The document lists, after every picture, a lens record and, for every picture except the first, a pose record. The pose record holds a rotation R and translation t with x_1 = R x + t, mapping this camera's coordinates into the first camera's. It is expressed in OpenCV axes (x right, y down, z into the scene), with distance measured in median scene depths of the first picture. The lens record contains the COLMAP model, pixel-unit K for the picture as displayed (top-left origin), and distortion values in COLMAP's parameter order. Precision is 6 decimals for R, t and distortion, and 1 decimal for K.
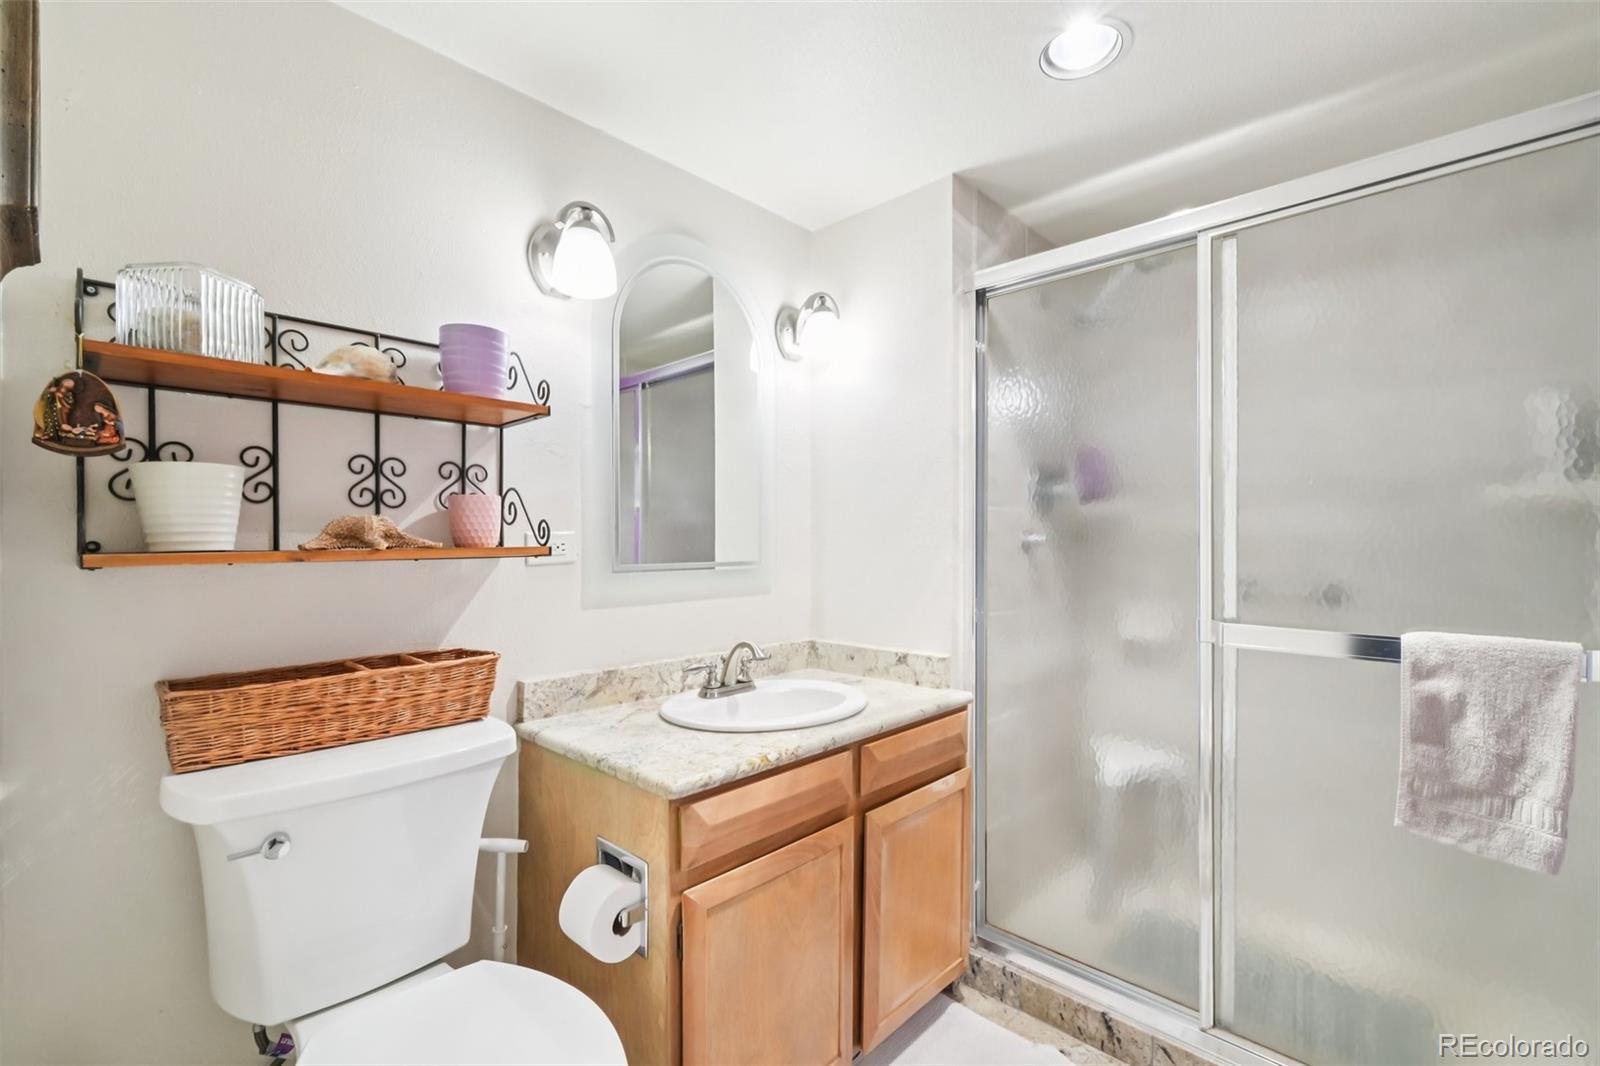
lens RADIAL K [[689.5, 0, 802.6], [0, 689.5, 551.9], [0, 0, 1]] dist [0.002224, 0.000706]
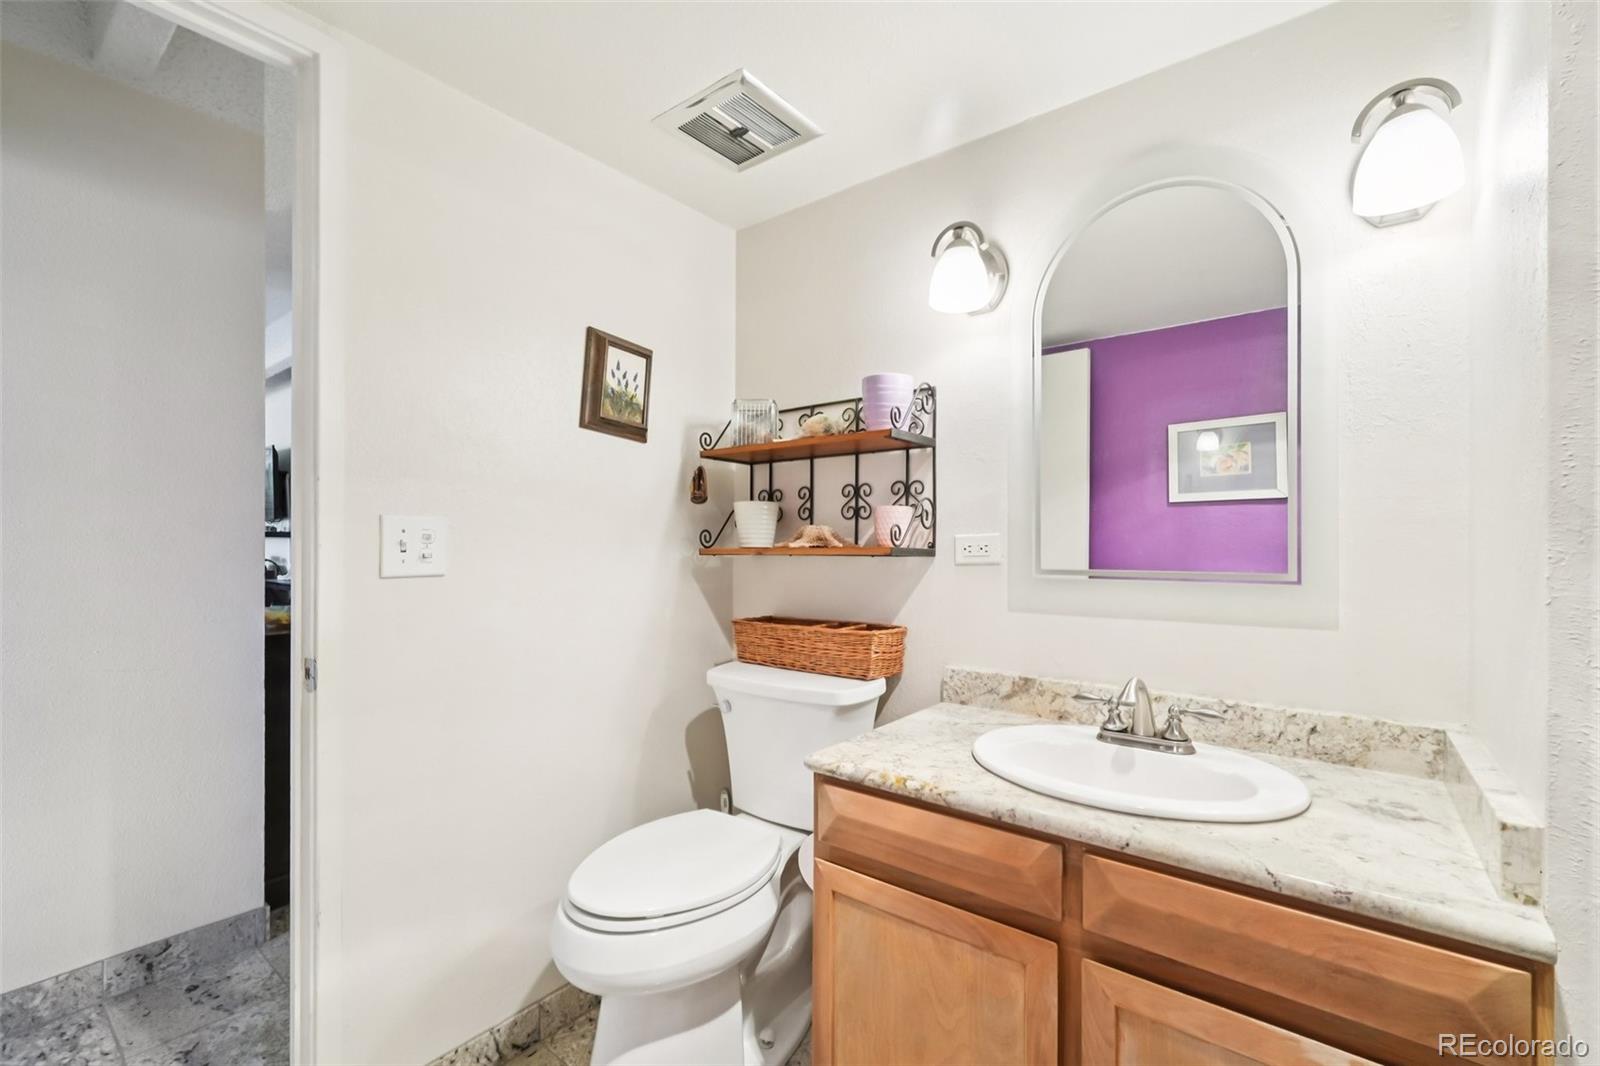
lens RADIAL K [[689.5, 0, 802.6], [0, 689.5, 551.9], [0, 0, 1]] dist [0.002224, 0.000706]
pose [[0.097493, 0.012153, -0.995162, 0.787053], [-0.015565, 0.999822, 0.010685, -0.009773], [0.995114, 0.014448, 0.097665, 0.733171]]
